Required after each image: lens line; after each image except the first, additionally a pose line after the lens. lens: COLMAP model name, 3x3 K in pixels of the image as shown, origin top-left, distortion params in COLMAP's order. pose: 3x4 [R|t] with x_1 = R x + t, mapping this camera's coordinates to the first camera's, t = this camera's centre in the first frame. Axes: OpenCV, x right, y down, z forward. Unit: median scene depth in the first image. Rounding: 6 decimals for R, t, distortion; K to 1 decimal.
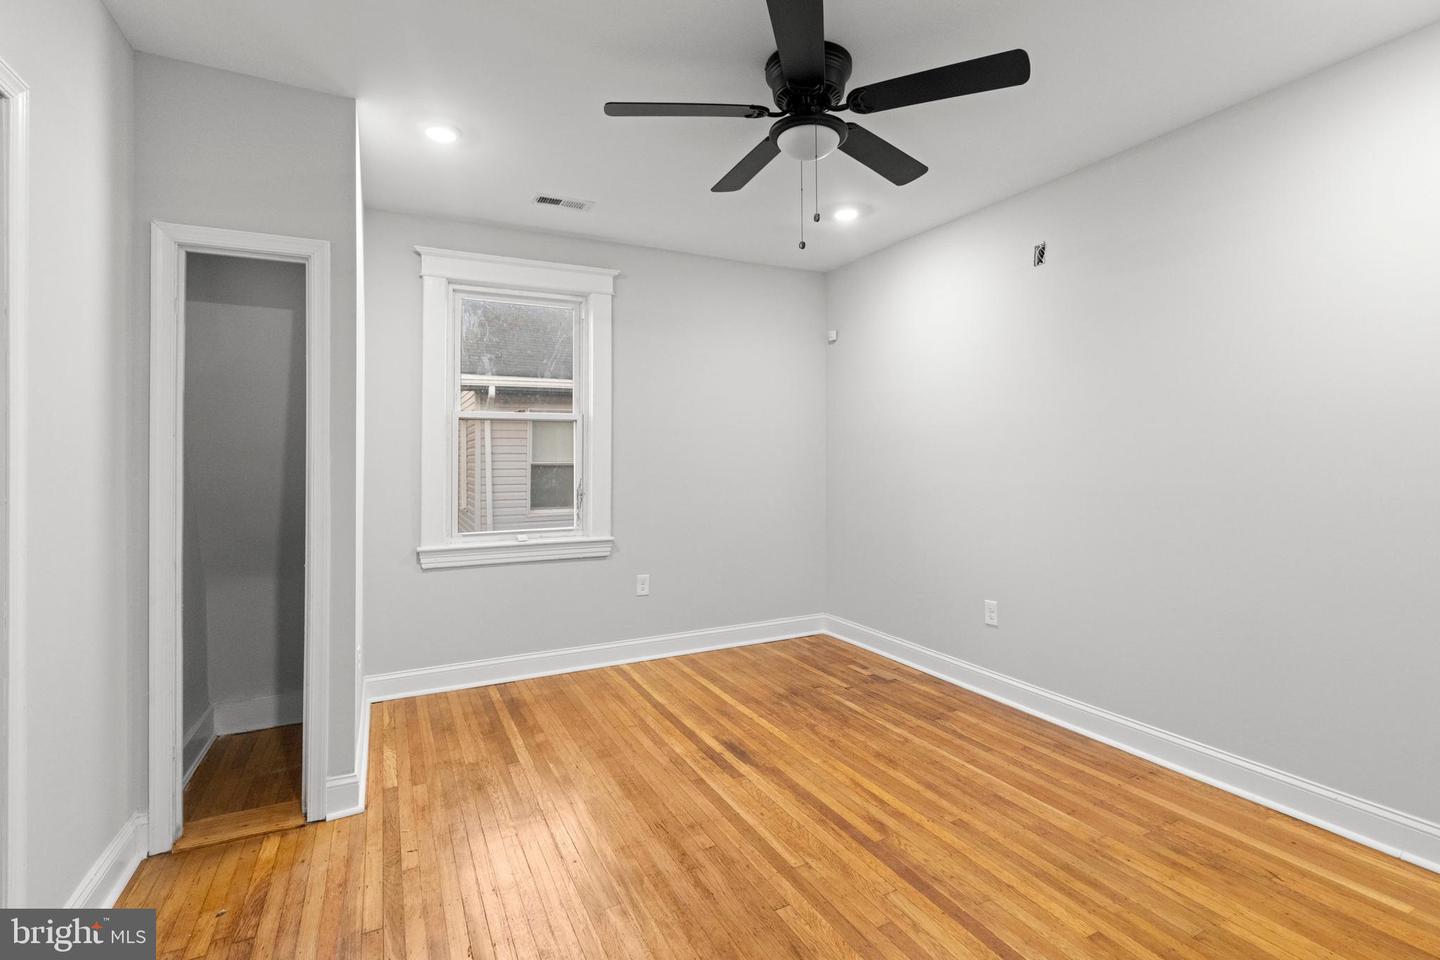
lens RADIAL K [[663.8, 0, 717.9], [0, 663.8, 457.4], [0, 0, 1]] dist [-0.000002, 0.000590]
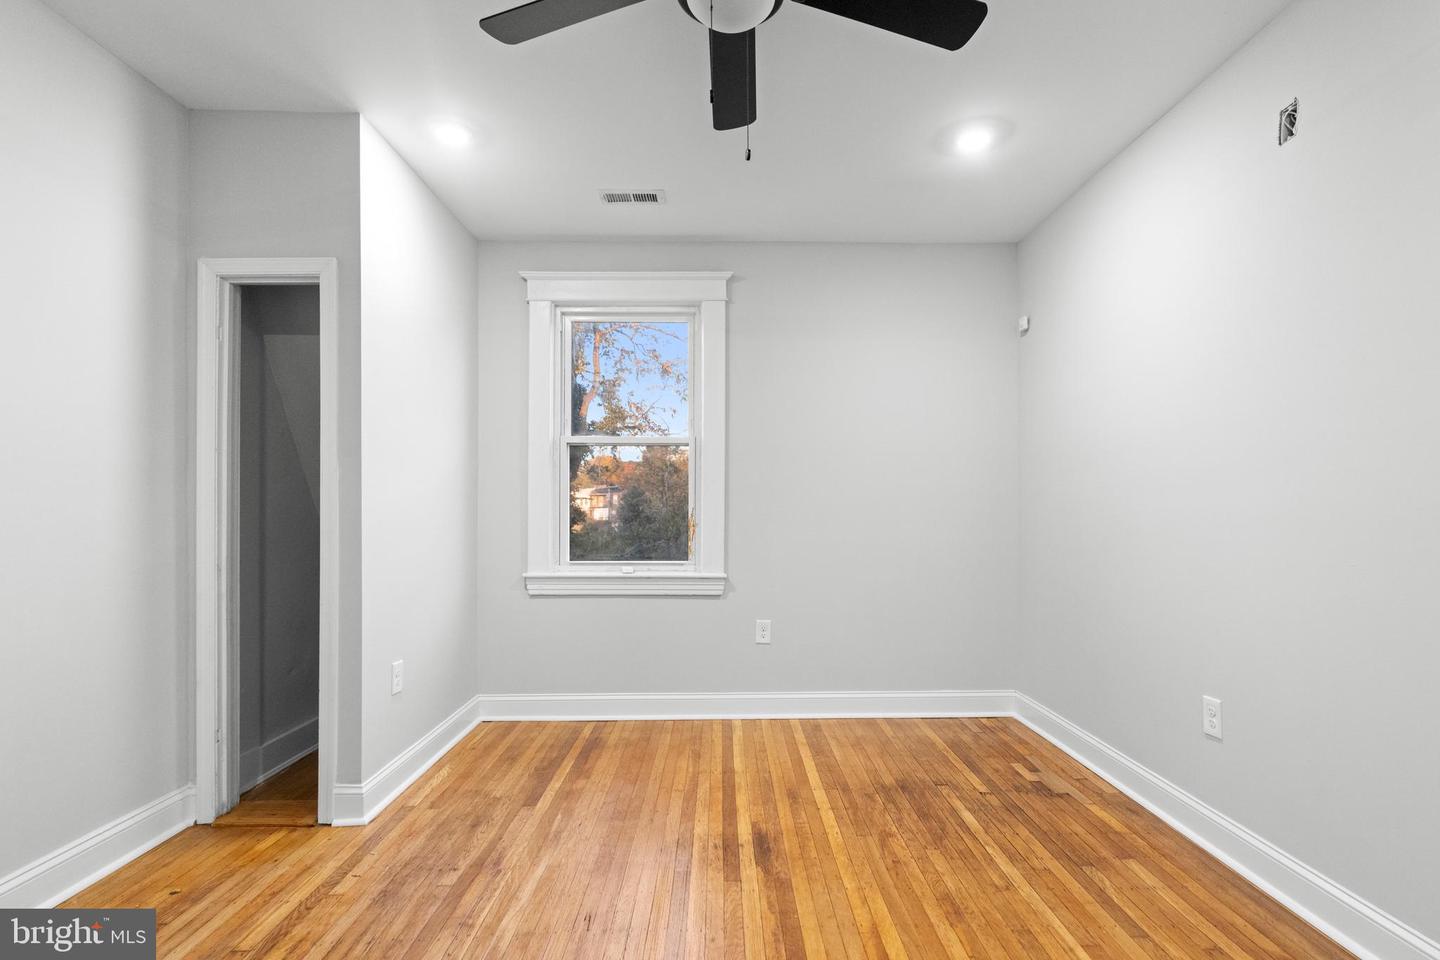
lens RADIAL K [[698.1, 0, 625.0], [0, 698.1, 498.0], [0, 0, 1]] dist [-0.001521, 0.000622]
pose [[0.900703, 0.004379, -0.434412, 0.191701], [-0.004128, 0.999990, 0.001521, 0.026753], [0.434415, 0.000423, 0.900713, 0.156364]]
